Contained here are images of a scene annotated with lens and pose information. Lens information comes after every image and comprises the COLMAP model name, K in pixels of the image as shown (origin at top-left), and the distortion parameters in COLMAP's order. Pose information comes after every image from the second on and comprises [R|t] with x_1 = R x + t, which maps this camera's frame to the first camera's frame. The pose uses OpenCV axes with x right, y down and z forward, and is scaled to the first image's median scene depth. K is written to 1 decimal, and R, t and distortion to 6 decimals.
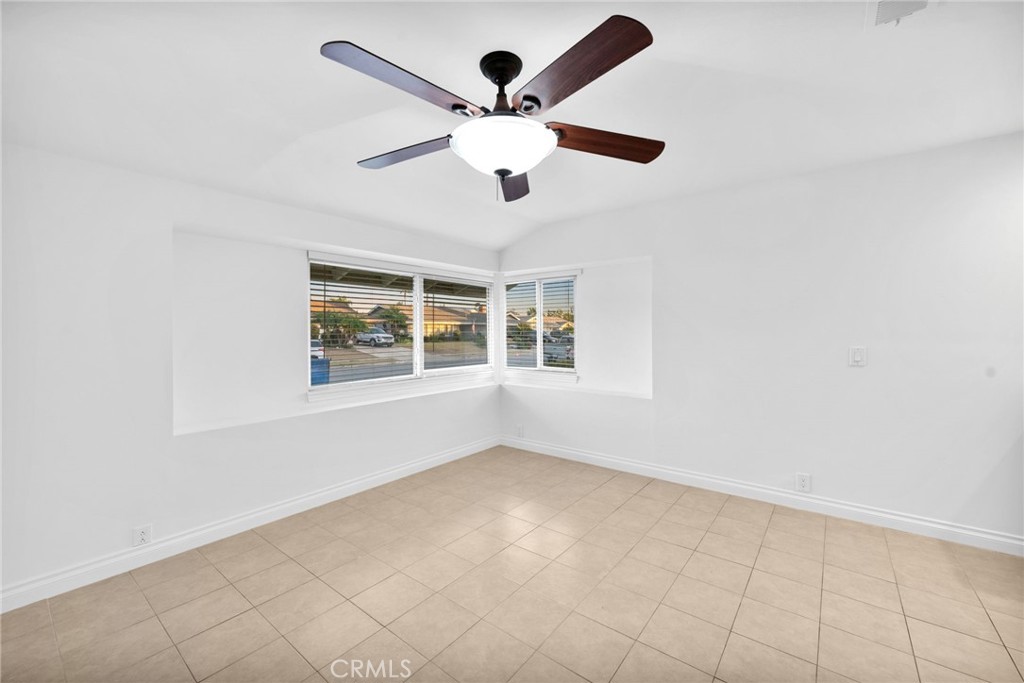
lens RADIAL K [[407.2, 0, 513.0], [0, 407.2, 334.9], [0, 0, 1]] dist [-0.002966, -0.000813]
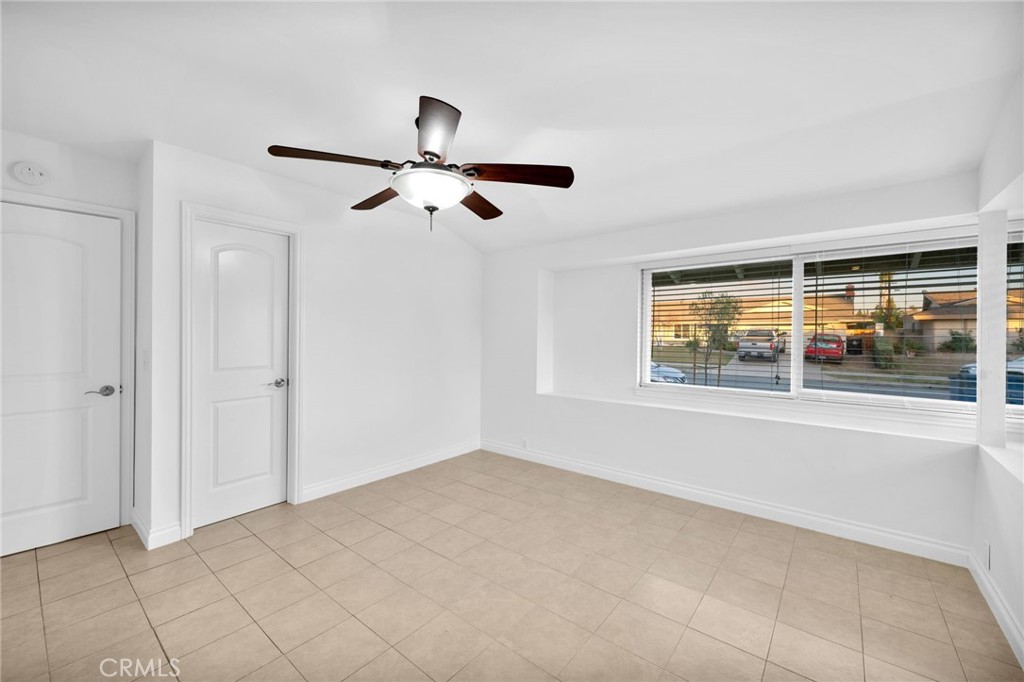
lens RADIAL K [[407.2, 0, 513.5], [0, 407.2, 338.8], [0, 0, 1]] dist [-0.002966, -0.000813]
pose [[-0.004821, 0.013918, -0.999892, 0.615299], [-0.013323, 0.999813, 0.013981, -0.005353], [0.999900, 0.013389, -0.004634, 0.622998]]
